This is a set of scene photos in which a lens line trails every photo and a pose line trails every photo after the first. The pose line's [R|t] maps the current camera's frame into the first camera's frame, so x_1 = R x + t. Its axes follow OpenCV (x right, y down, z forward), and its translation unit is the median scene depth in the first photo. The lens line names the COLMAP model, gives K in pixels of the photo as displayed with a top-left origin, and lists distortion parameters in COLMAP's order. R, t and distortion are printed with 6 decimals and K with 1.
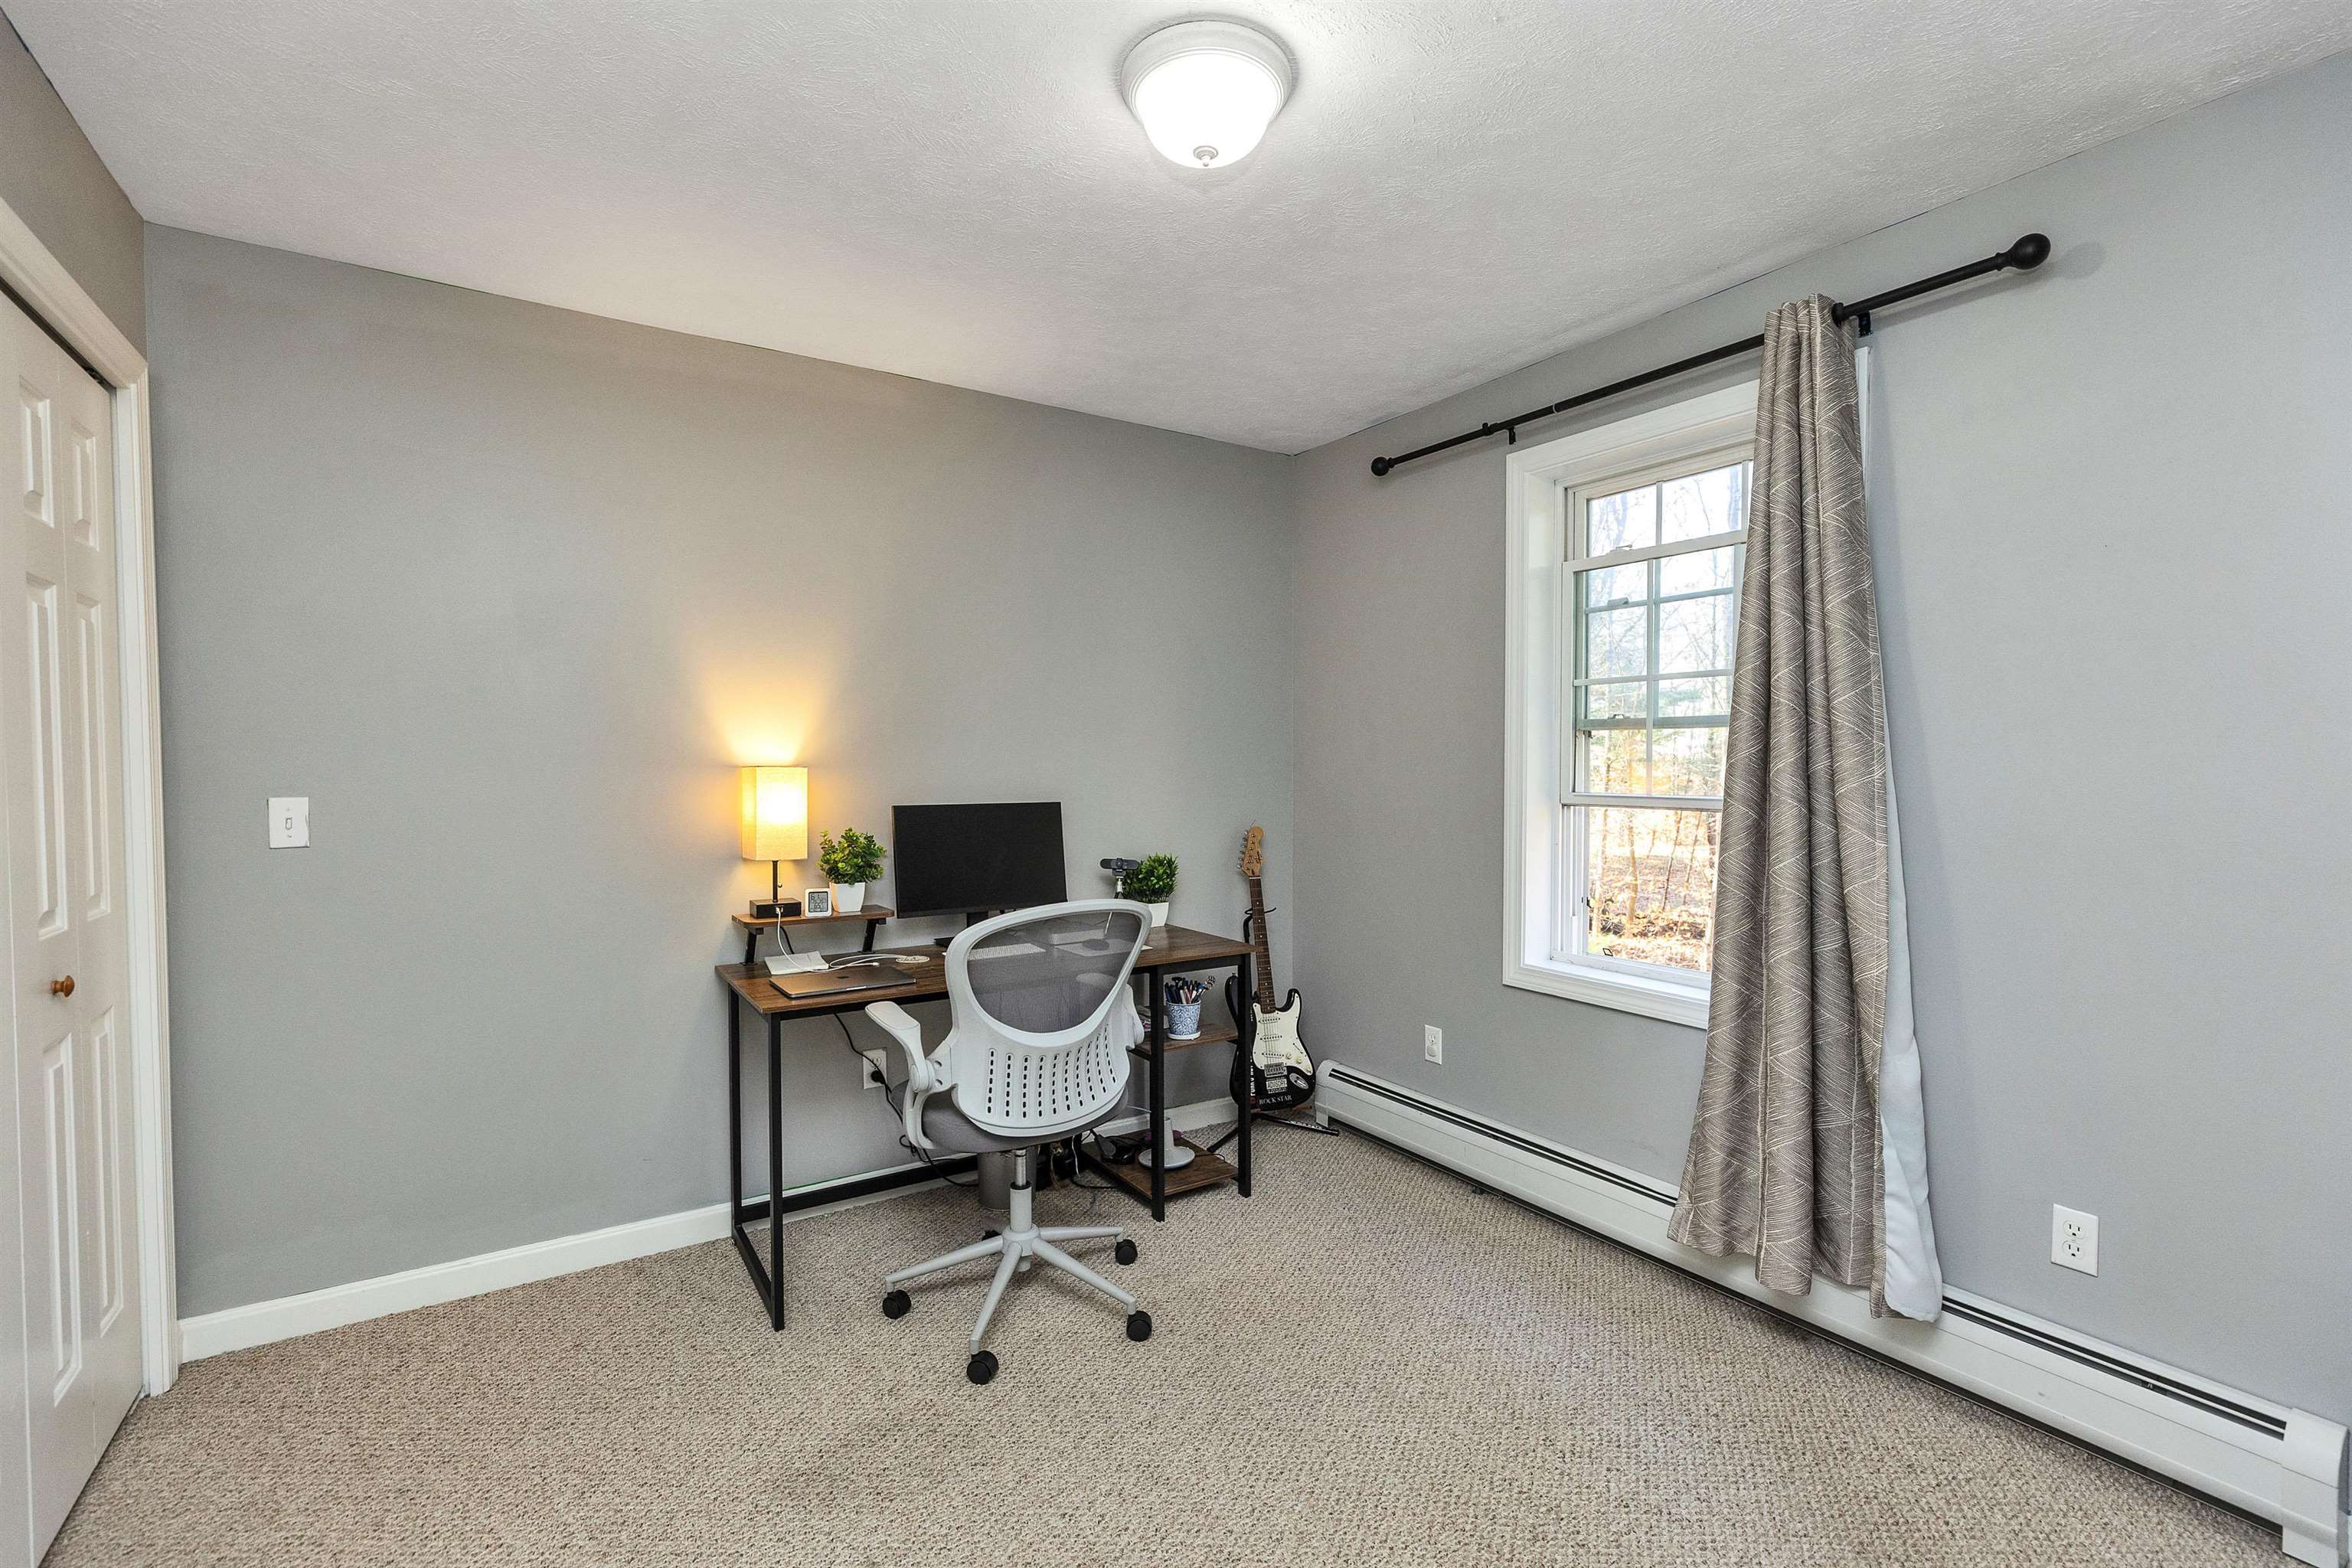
lens RADIAL K [[1078.5, 0, 1174.1], [0, 1078.5, 791.1], [0, 0, 1]] dist [0.012306, -0.000099]
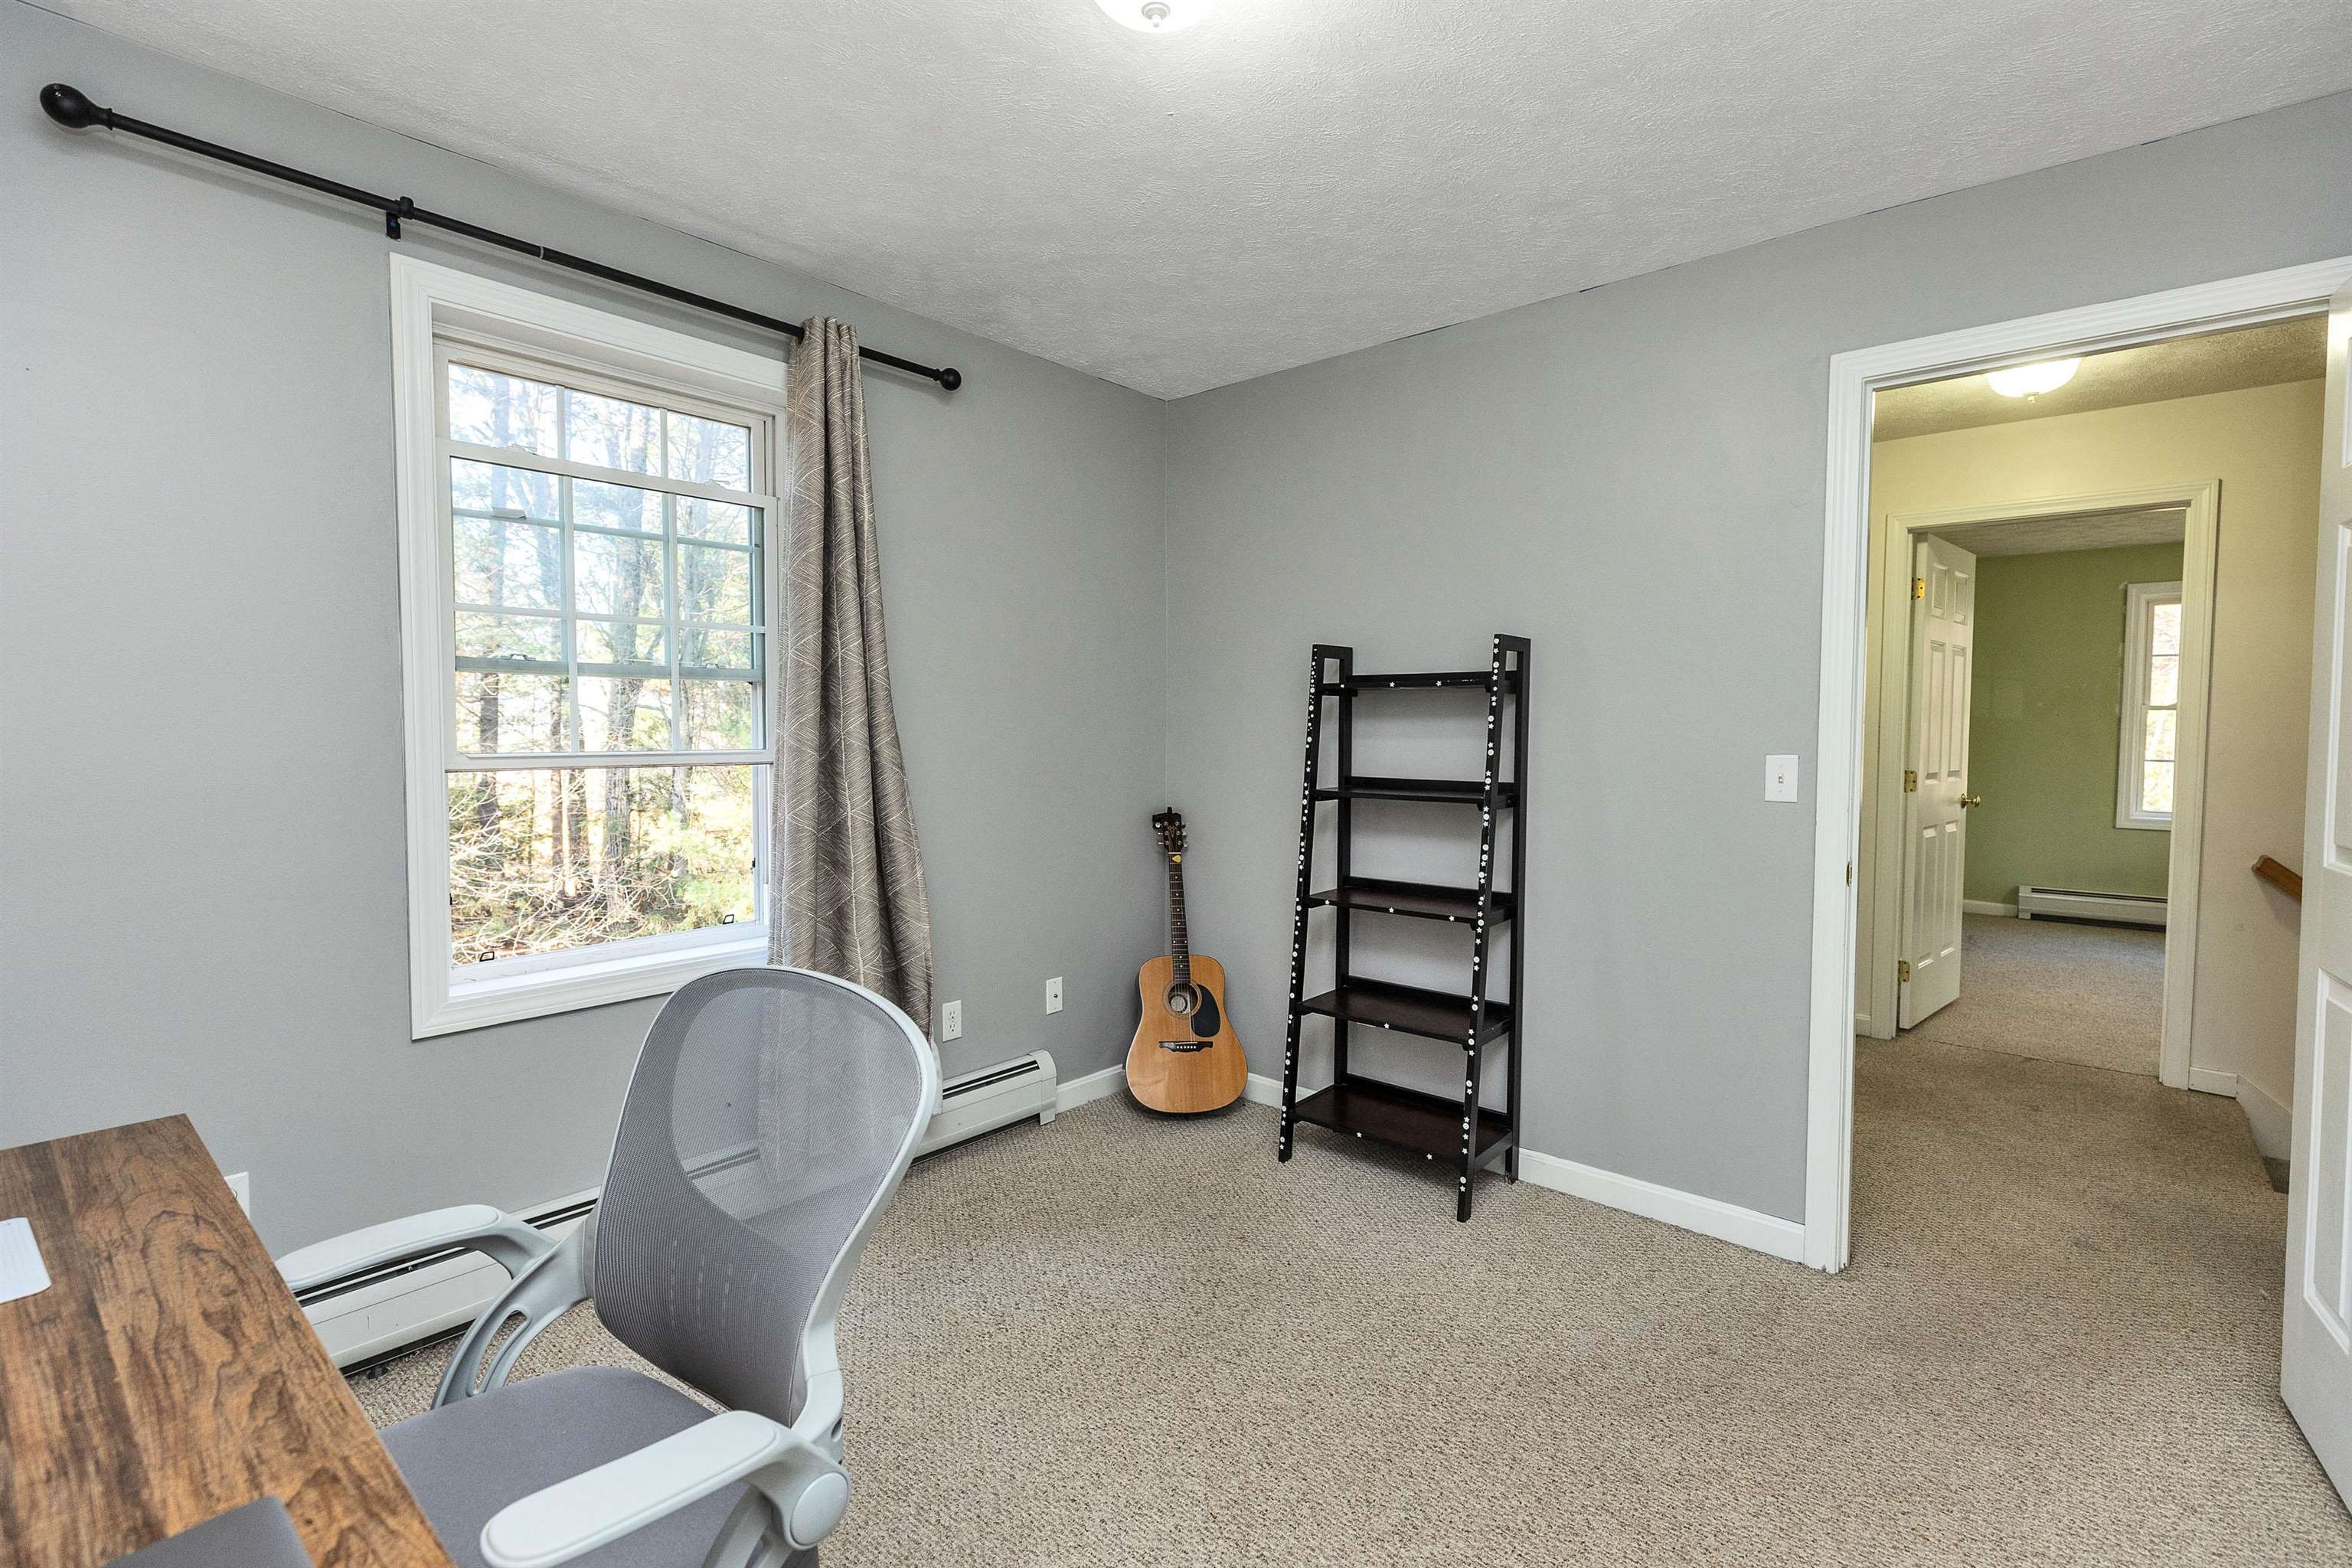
lens RADIAL K [[1078.5, 0, 1174.3], [0, 1078.5, 771.5], [0, 0, 1]] dist [0.012306, -0.000099]
pose [[-0.287221, -0.045808, 0.956768, -0.544885], [0.020606, 0.998329, 0.053984, -0.019250], [-0.957643, 0.035221, -0.285798, 0.825143]]
